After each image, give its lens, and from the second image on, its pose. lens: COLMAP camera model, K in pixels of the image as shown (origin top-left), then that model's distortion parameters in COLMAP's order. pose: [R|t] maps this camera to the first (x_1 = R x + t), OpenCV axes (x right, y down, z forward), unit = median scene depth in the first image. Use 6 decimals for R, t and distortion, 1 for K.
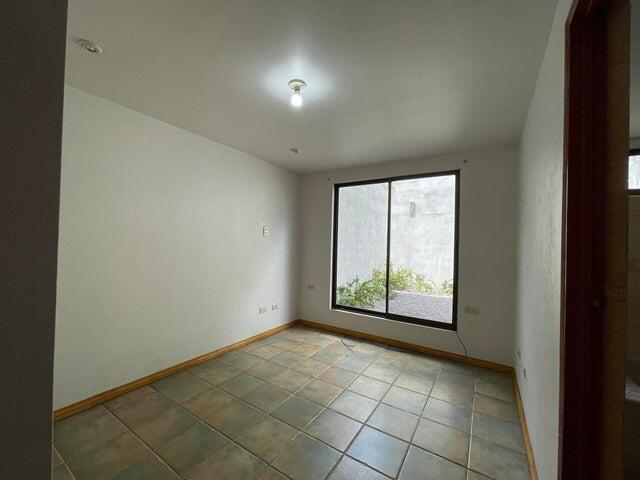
lens RADIAL K [[260.6, 0, 321.9], [0, 260.6, 239.5], [0, 0, 1]] dist [-0.000998, 0.000853]
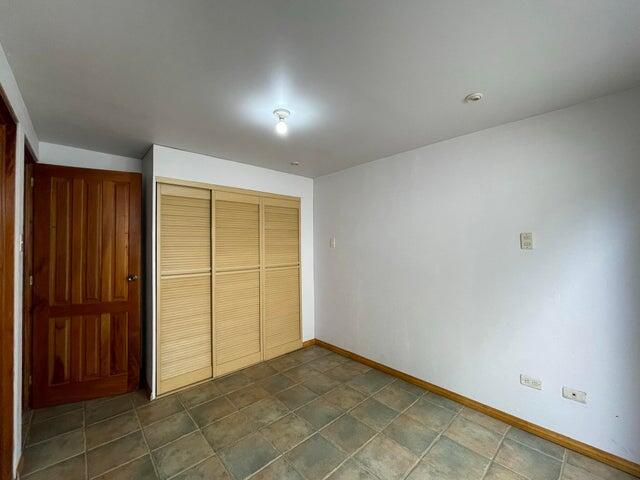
lens RADIAL K [[260.6, 0, 333.0], [0, 260.6, 254.5], [0, 0, 1]] dist [-0.000998, 0.000853]
pose [[-0.237793, 0.000078, -0.971316, 0.644184], [0.010857, 0.999938, -0.002578, -0.015207], [0.971255, -0.011159, -0.237779, 1.097042]]
